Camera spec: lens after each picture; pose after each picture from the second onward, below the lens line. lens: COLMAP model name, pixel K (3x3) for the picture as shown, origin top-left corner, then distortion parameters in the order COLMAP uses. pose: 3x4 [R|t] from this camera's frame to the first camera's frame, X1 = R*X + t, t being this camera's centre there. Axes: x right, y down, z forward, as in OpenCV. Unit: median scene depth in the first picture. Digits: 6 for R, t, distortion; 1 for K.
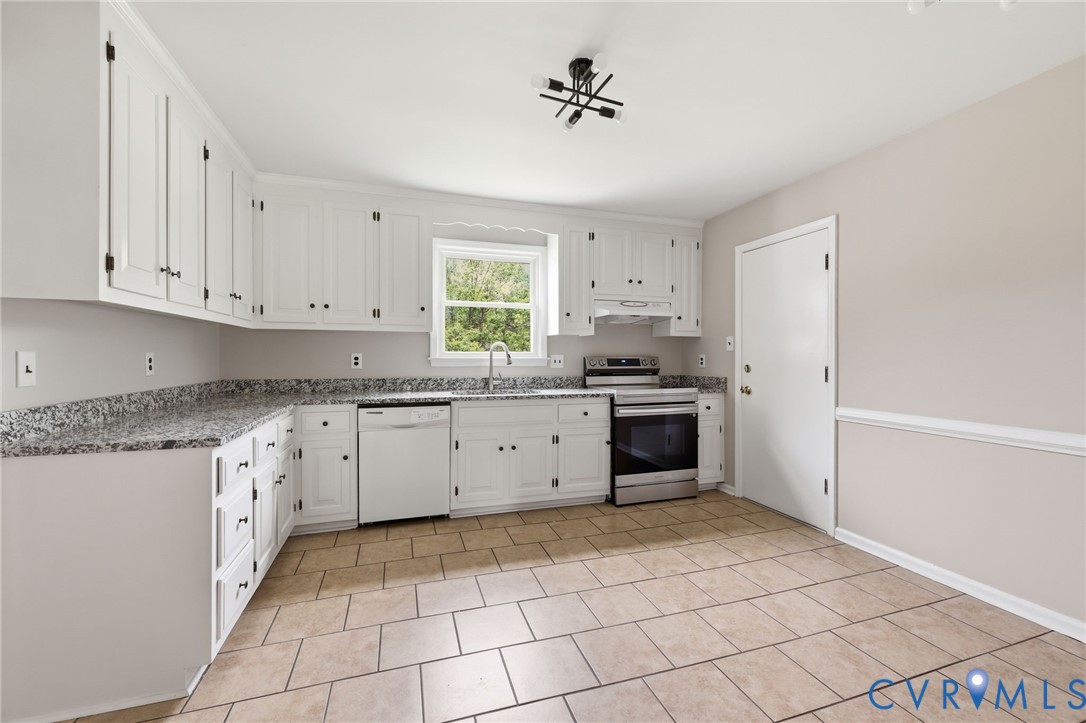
lens RADIAL K [[437.6, 0, 538.0], [0, 437.6, 360.3], [0, 0, 1]] dist [0.003375, 0.000041]
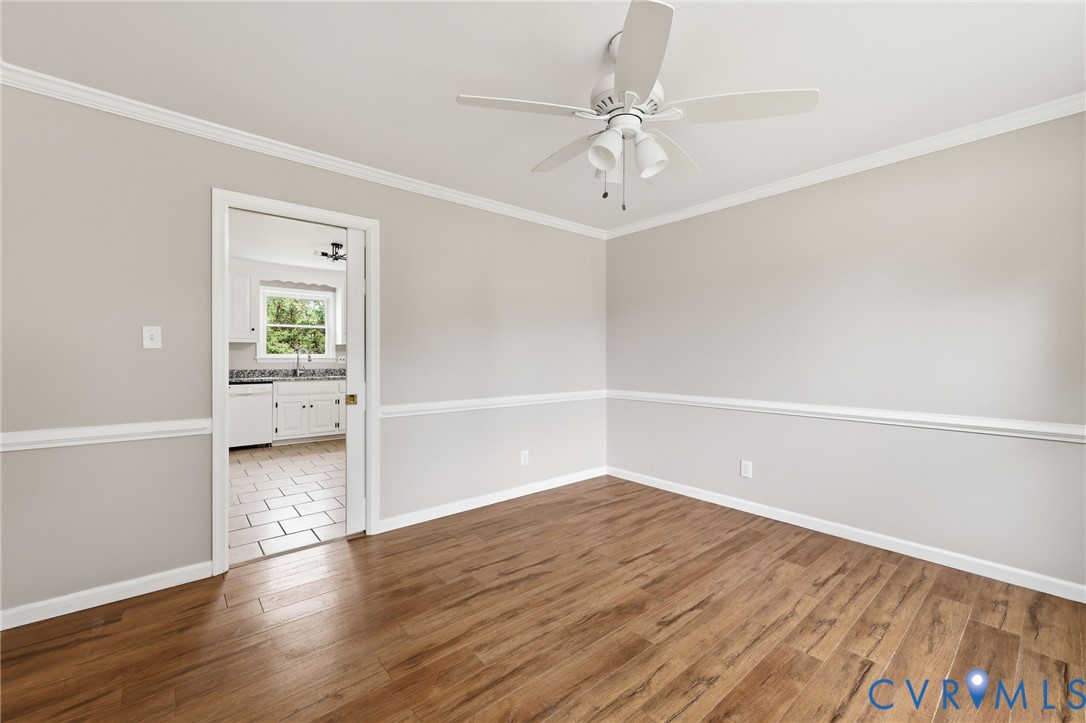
lens RADIAL K [[437.6, 0, 538.0], [0, 437.6, 360.3], [0, 0, 1]] dist [0.003375, 0.000041]
pose [[0.926264, -0.001643, 0.376873, 0.116497], [0.001914, 0.999998, -0.000342, 0.007609], [-0.376872, 0.001038, 0.926265, -0.947029]]
